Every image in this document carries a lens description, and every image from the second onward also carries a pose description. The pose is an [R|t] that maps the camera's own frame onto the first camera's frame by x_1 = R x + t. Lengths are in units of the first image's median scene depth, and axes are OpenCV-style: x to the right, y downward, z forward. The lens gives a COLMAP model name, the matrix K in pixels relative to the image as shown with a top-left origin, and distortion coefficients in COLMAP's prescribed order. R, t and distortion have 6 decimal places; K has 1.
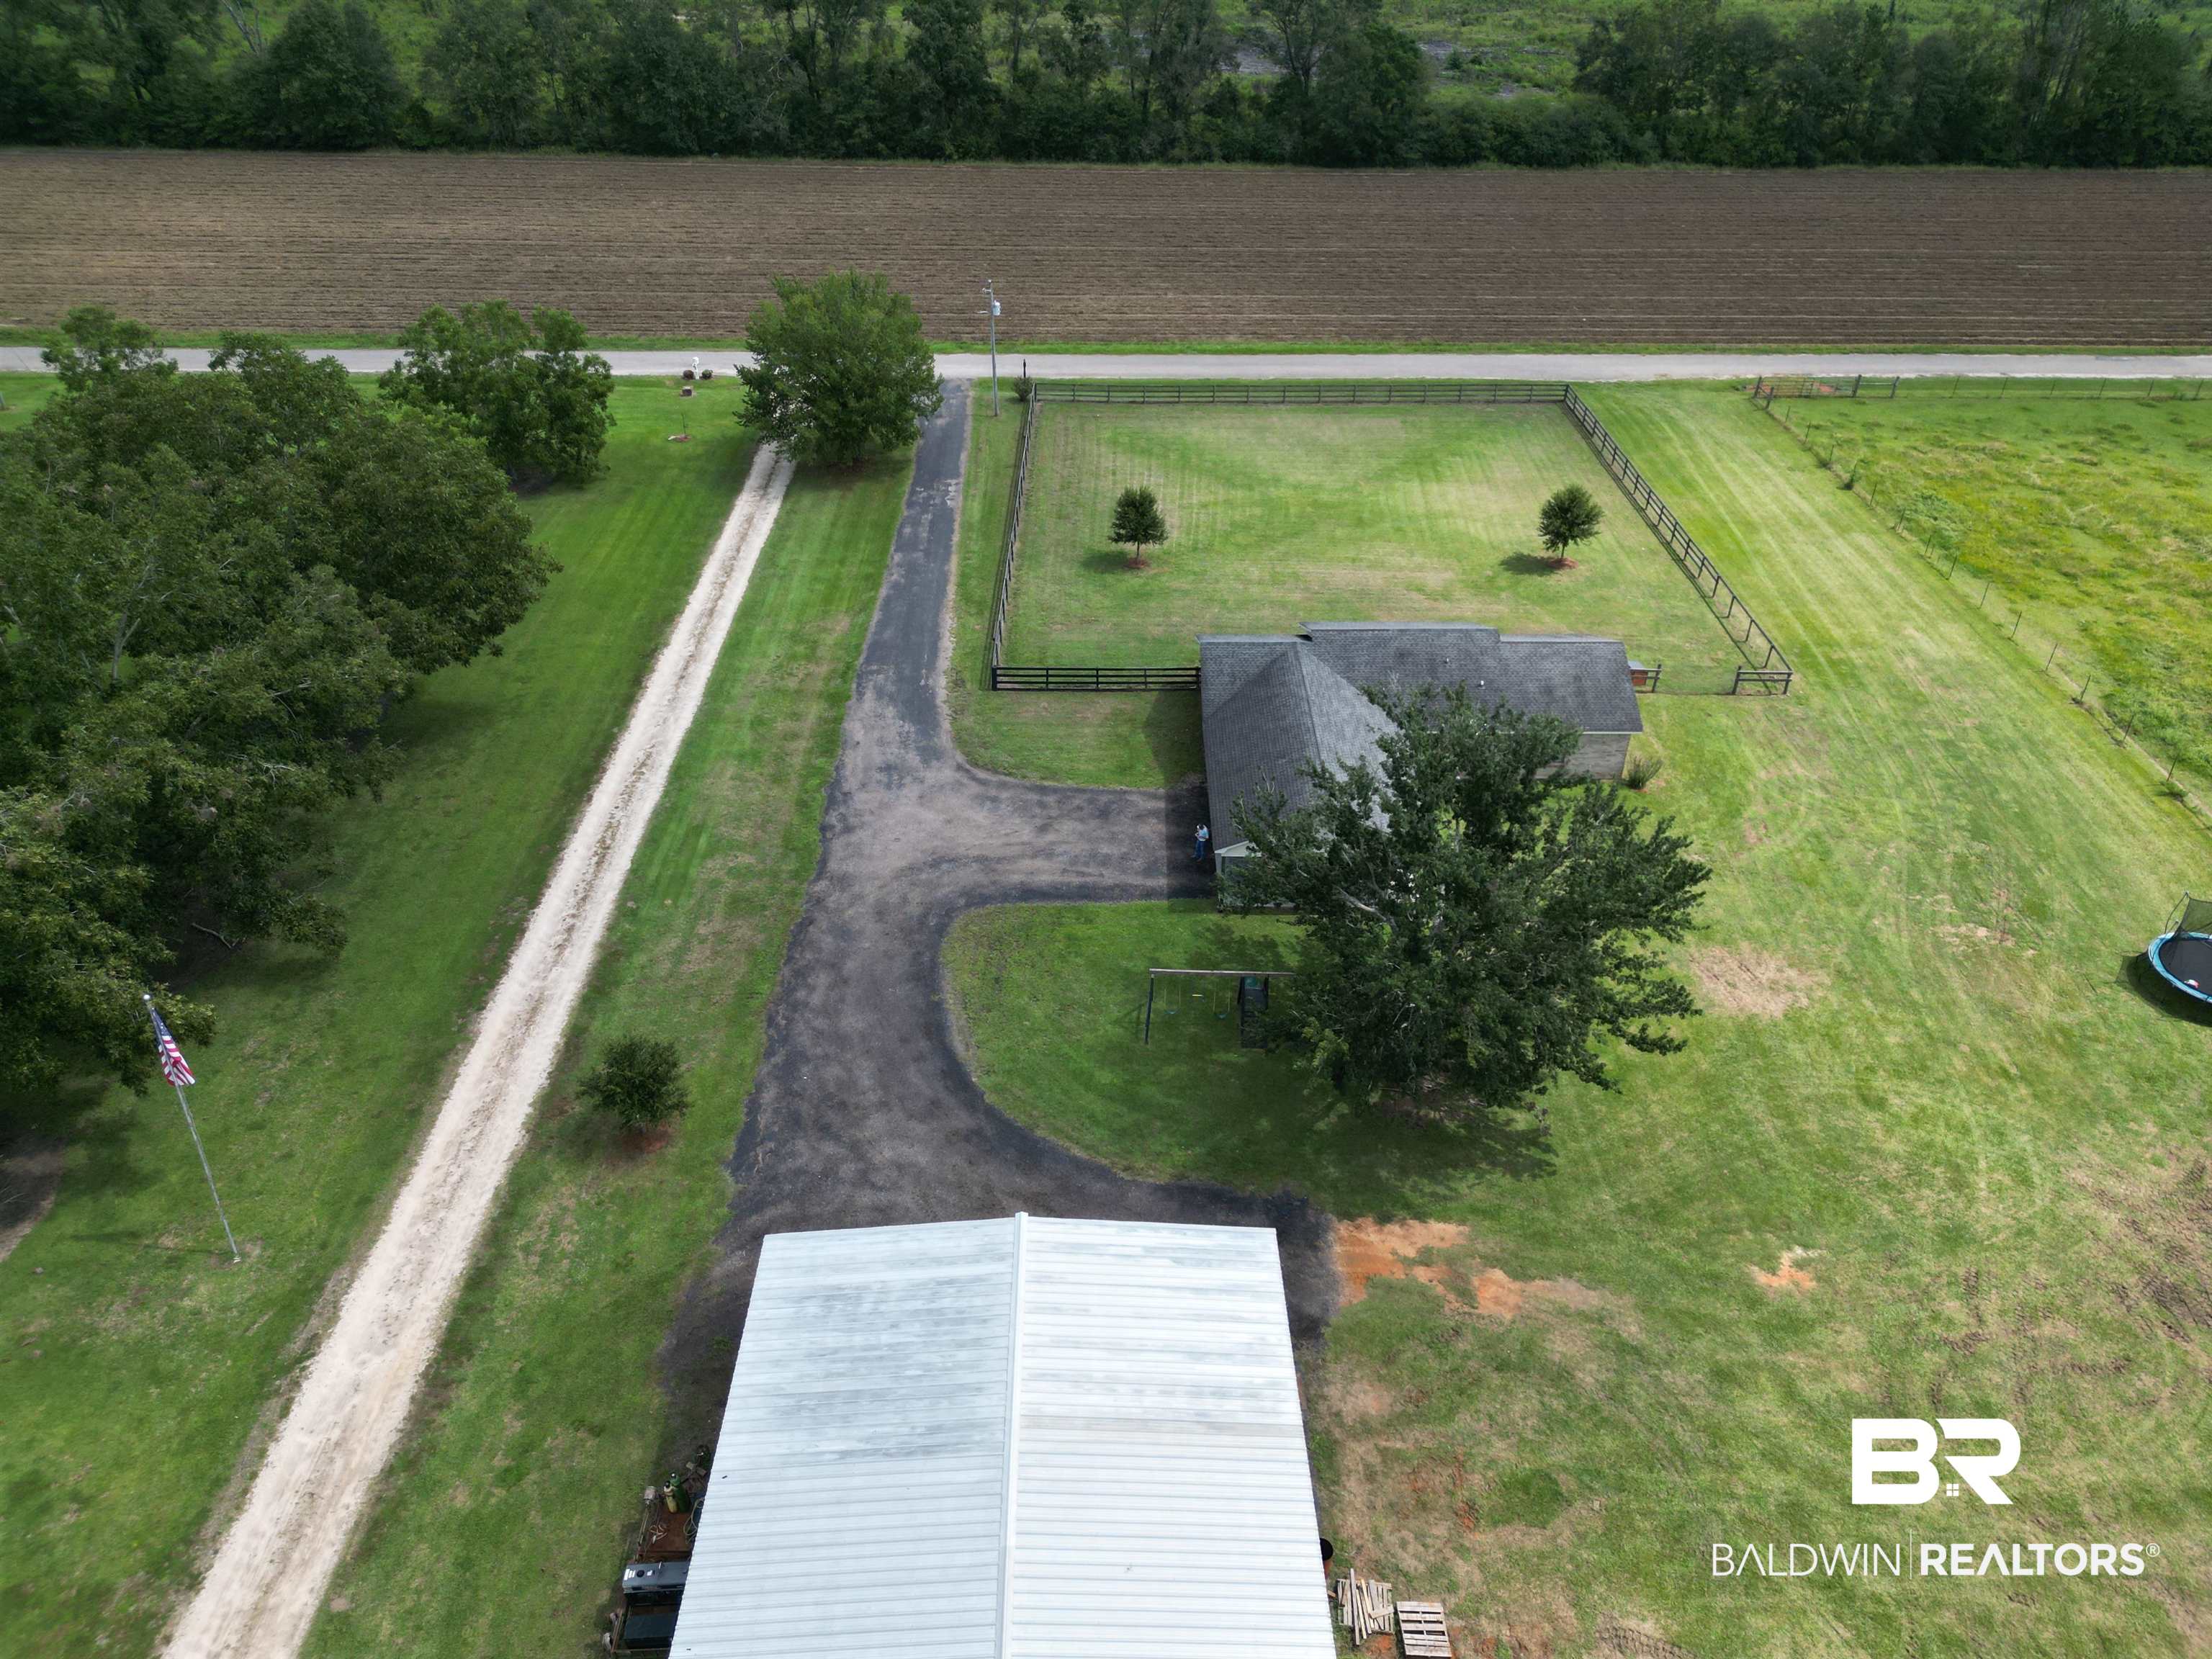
lens RADIAL K [[1555.4, 0, 1106.0], [0, 1555.4, 829.5], [0, 0, 1]] dist [0.059441, -0.042401]
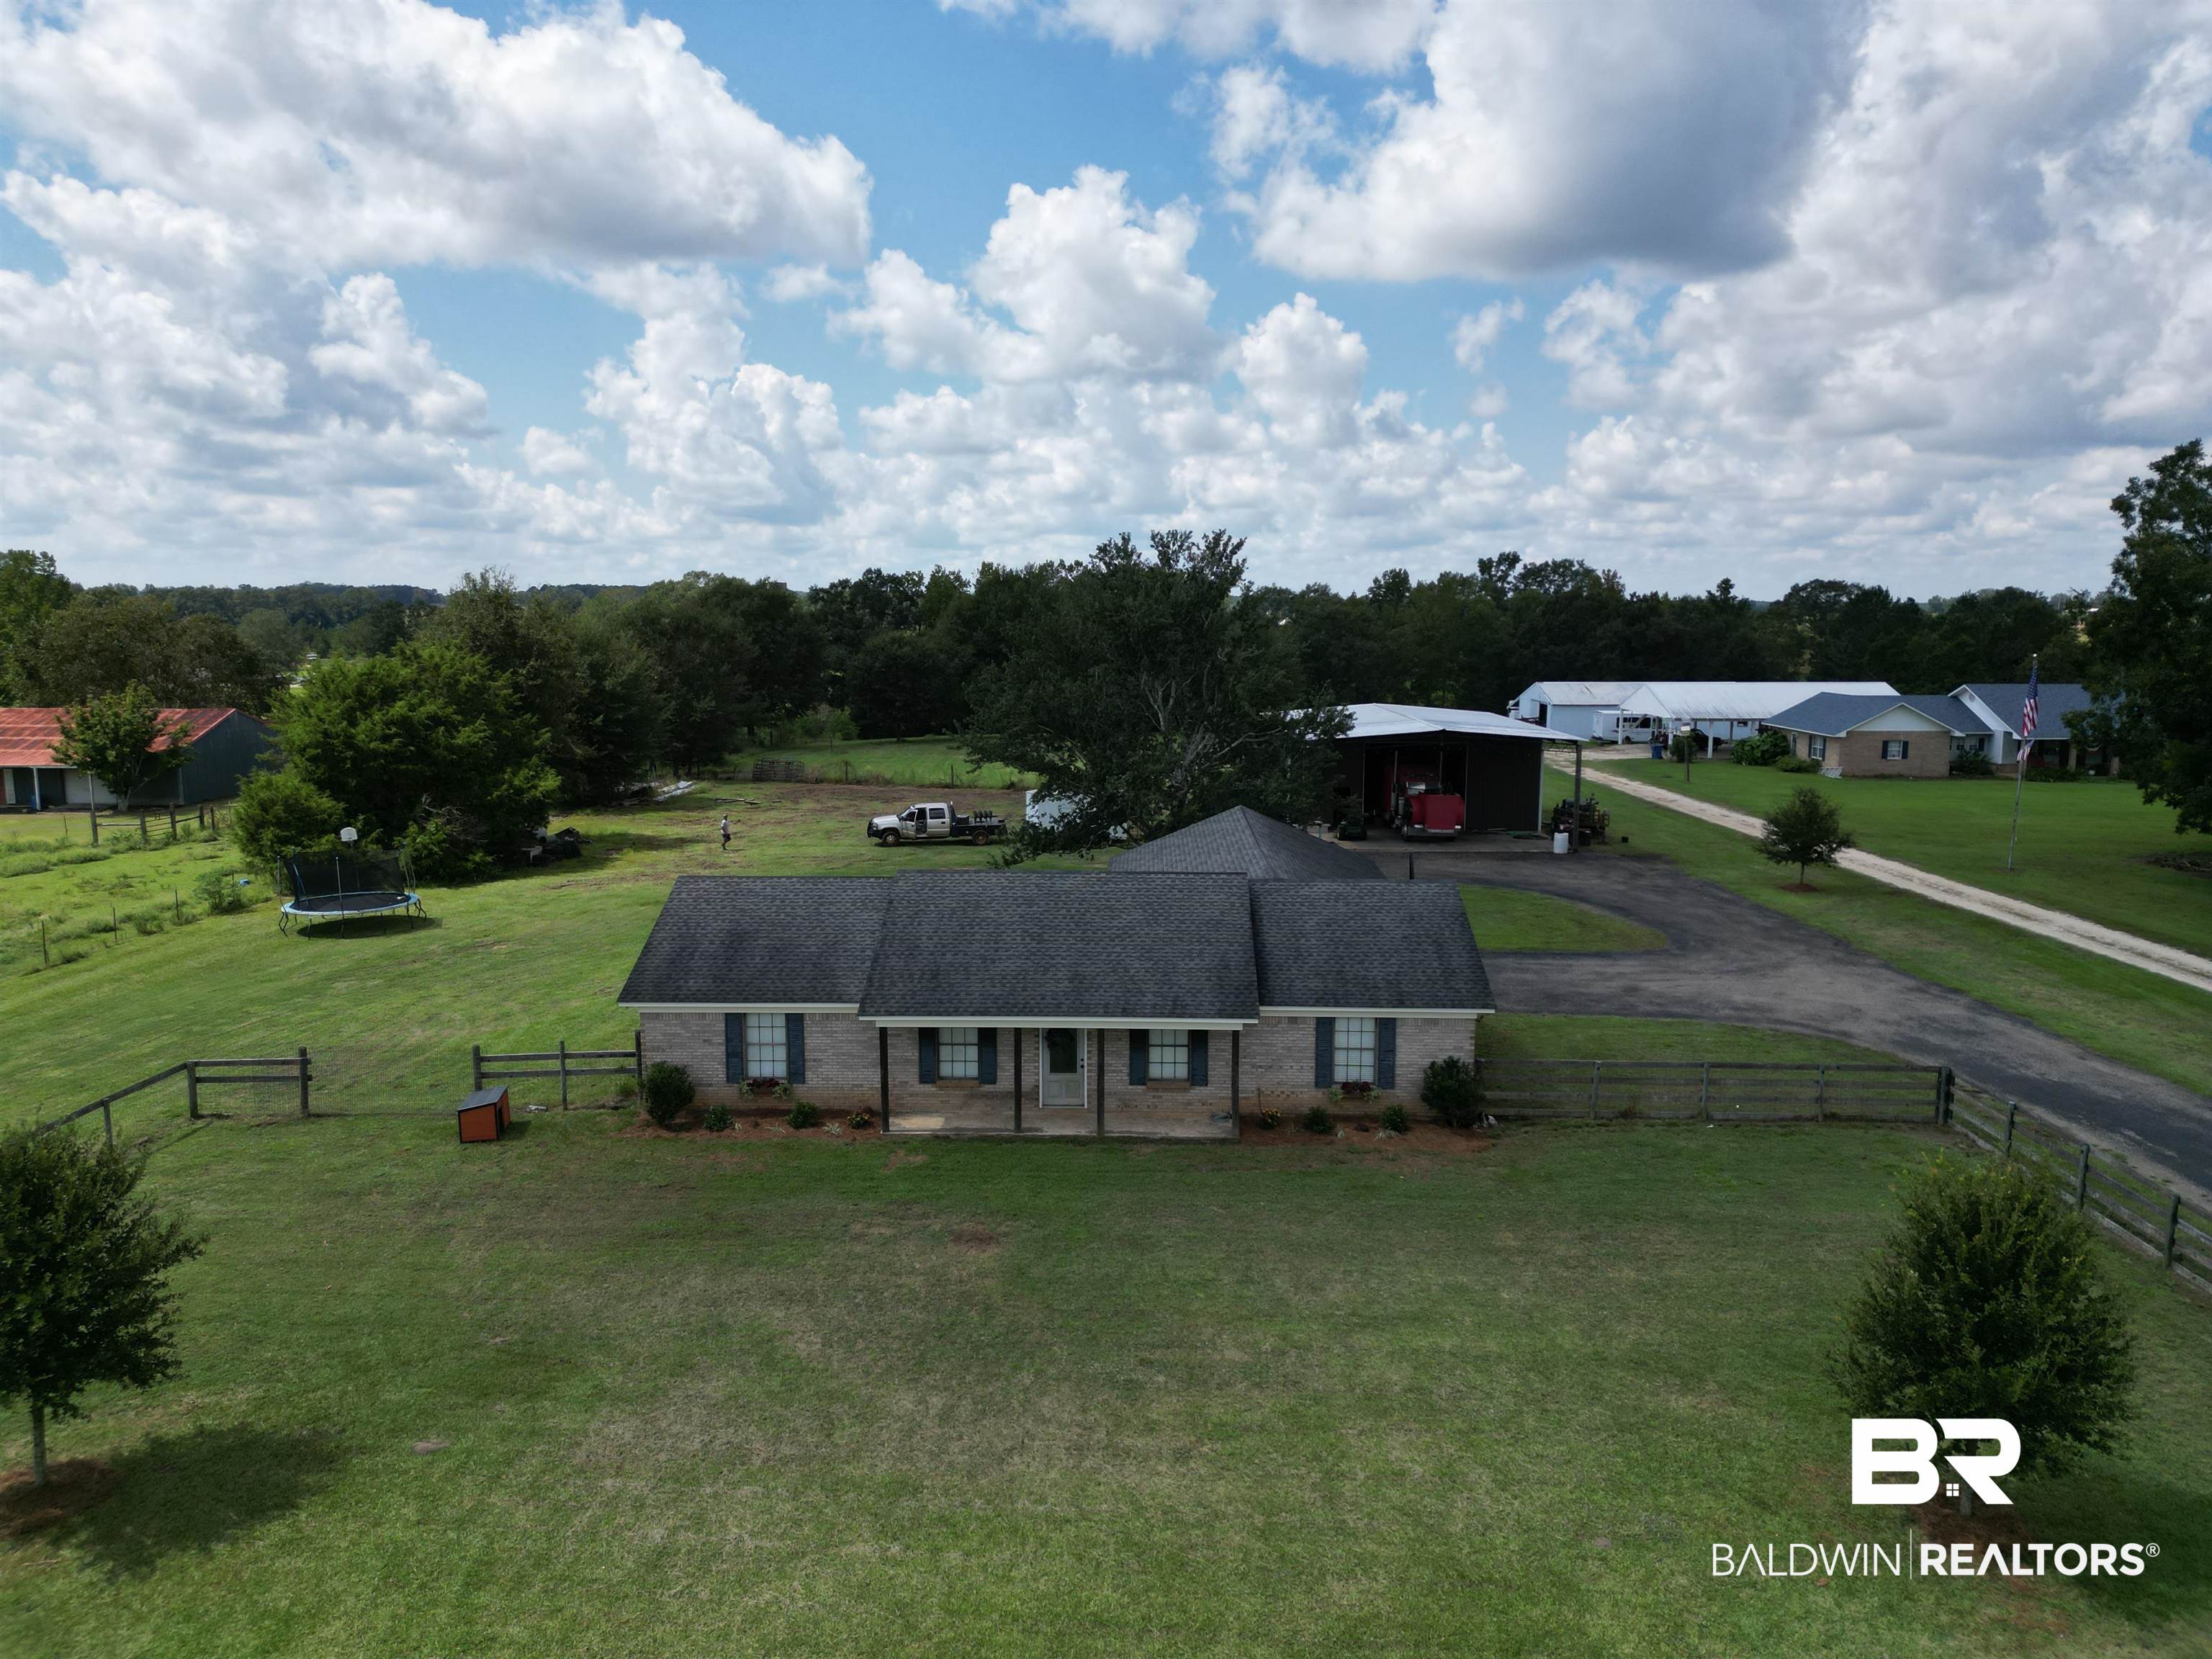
lens RADIAL K [[1555.4, 0, 1106.0], [0, 1555.4, 829.5], [0, 0, 1]] dist [0.059441, -0.042401]
pose [[-0.999790, -0.014201, 0.014783, 0.175522], [-0.000825, 0.748452, 0.663188, -0.490421], [-0.020483, 0.663036, -0.748307, 1.402838]]
